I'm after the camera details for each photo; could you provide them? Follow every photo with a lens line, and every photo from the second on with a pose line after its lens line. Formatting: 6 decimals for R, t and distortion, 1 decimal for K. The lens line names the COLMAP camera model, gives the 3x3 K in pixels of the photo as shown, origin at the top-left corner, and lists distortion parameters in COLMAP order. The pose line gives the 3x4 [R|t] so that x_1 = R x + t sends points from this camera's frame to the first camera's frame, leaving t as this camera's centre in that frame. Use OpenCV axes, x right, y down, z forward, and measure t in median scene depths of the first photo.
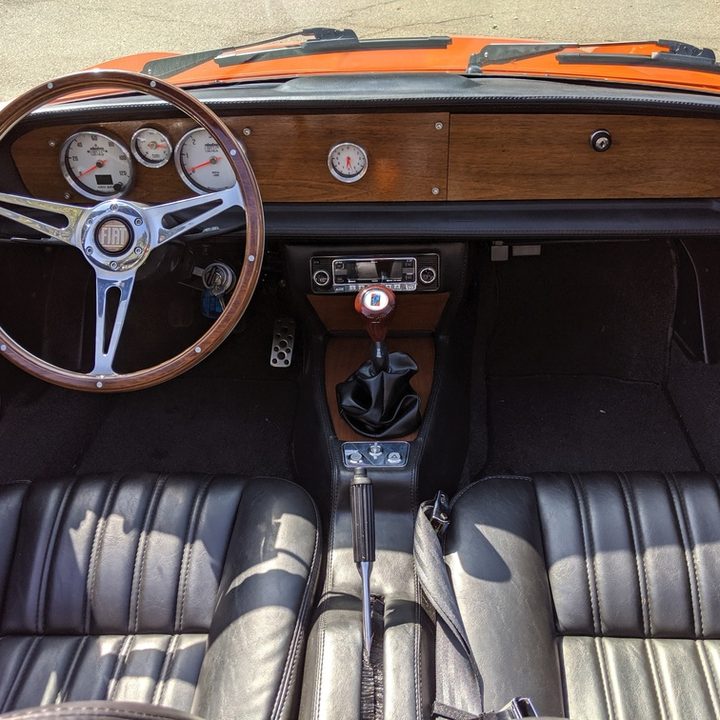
lens RADIAL K [[769.4, 0, 359.6], [0, 769.4, 321.8], [0, 0, 1]] dist [0.086461, -0.271140]
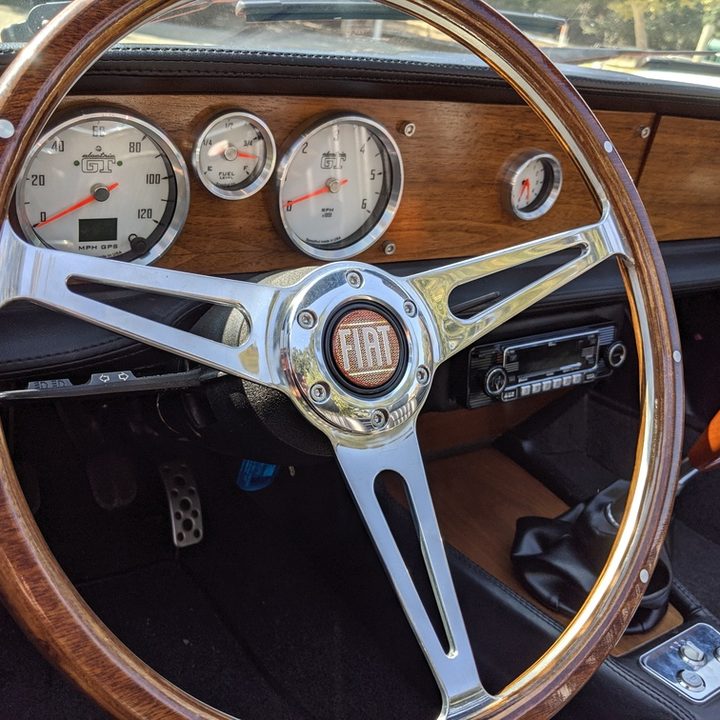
lens RADIAL K [[769.4, 0, 359.6], [0, 769.4, 321.8], [0, 0, 1]] dist [0.086461, -0.271140]
pose [[0.797723, -0.096647, 0.595229, -0.495511], [0.154157, 0.986959, -0.046348, -0.093977], [-0.582987, 0.128732, 0.802218, 0.598178]]
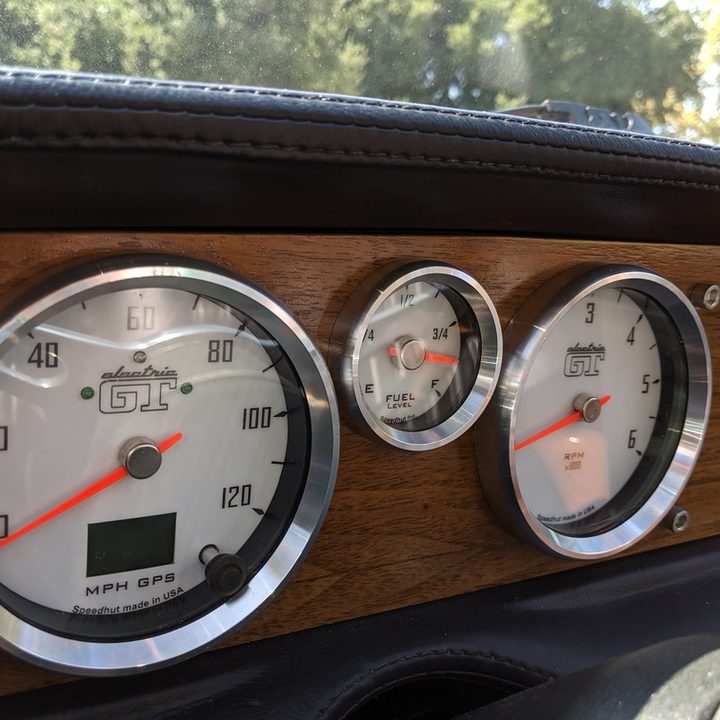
lens RADIAL K [[769.4, 0, 359.6], [0, 769.4, 321.8], [0, 0, 1]] dist [0.086461, -0.271140]
pose [[0.815829, 0.024614, 0.577768, -0.410112], [0.203317, 0.923100, -0.326417, -0.167828], [-0.541373, 0.383771, 0.748088, 0.845120]]
